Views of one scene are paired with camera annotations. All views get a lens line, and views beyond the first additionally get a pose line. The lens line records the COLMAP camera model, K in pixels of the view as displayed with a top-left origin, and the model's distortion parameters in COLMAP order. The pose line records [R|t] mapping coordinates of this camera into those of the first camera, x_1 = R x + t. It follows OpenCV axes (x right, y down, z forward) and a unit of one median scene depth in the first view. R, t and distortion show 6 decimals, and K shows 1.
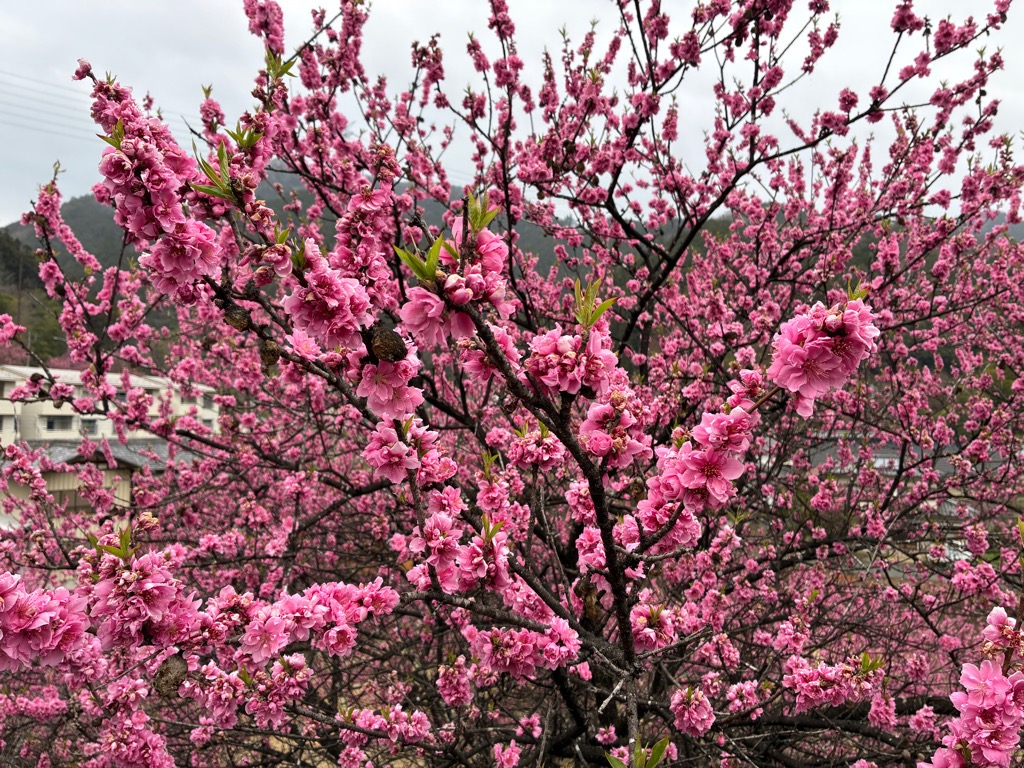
lens RADIAL K [[778.4, 0, 515.7], [0, 778.4, 387.5], [0, 0, 1]] dist [0.052815, -0.057848]
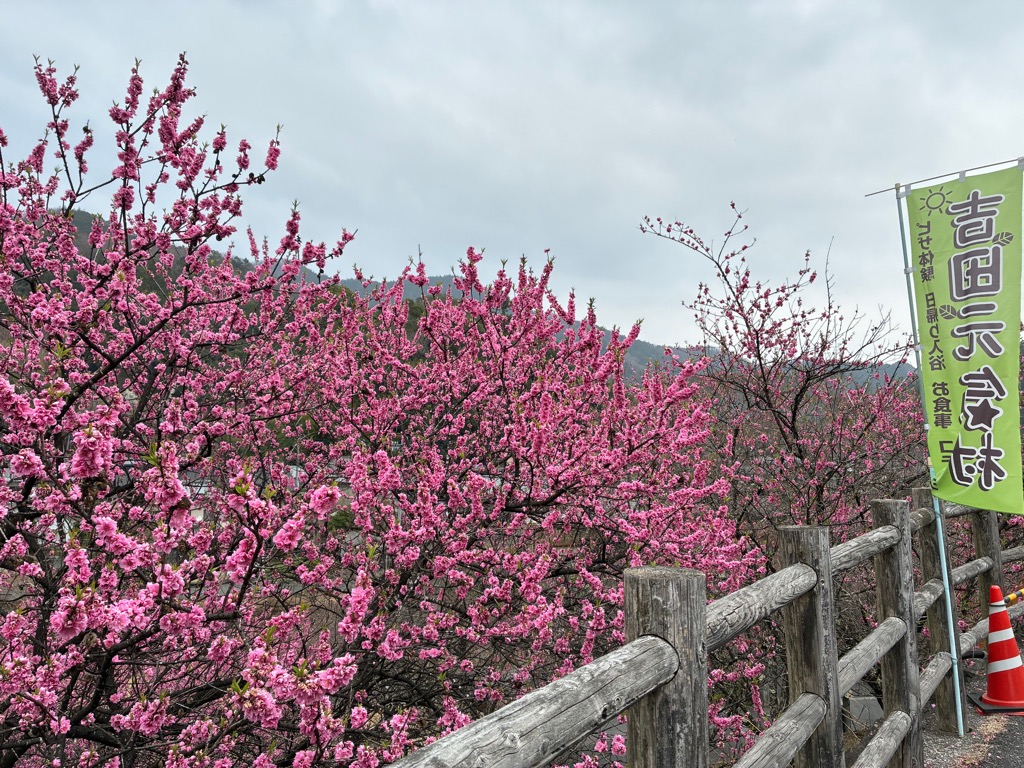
lens RADIAL K [[778.4, 0, 515.7], [0, 778.4, 387.5], [0, 0, 1]] dist [0.052815, -0.057848]
pose [[0.676875, 0.045997, 0.734660, -0.944713], [-0.022286, 0.998869, -0.042007, -0.246974], [-0.735761, 0.012061, 0.677134, -1.157392]]
